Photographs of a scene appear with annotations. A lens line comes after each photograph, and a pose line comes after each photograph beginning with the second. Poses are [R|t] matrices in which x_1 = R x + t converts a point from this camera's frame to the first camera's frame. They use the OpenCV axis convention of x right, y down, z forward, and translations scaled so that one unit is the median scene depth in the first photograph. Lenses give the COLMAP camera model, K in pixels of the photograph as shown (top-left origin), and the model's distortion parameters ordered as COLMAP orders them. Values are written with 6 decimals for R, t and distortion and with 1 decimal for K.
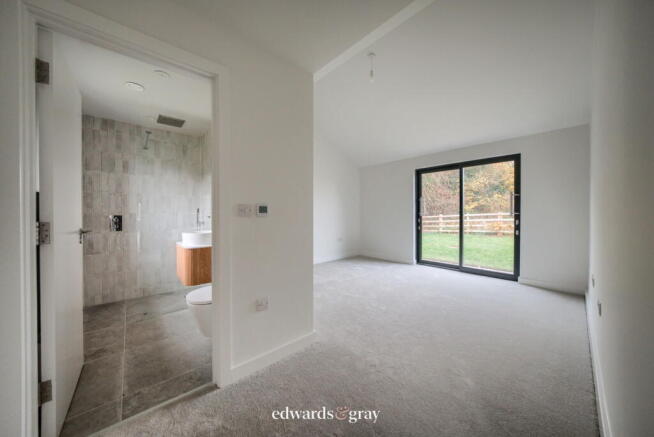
lens RADIAL K [[231.6, 0, 323.1], [0, 231.6, 214.3], [0, 0, 1]] dist [-0.001183, -0.000058]
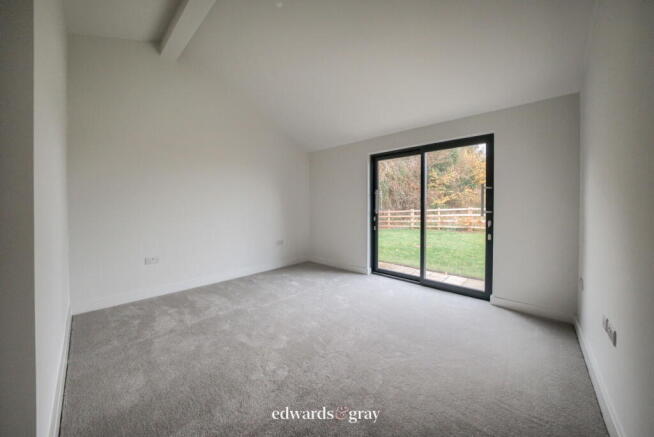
lens RADIAL K [[236.8, 0, 326.6], [0, 236.8, 207.9], [0, 0, 1]] dist [-0.000301, -0.000026]
pose [[0.994467, 0.002611, 0.105021, 0.147625], [-0.002681, 0.999996, 0.000529, -0.010558], [-0.105020, -0.000807, 0.994470, 0.186150]]
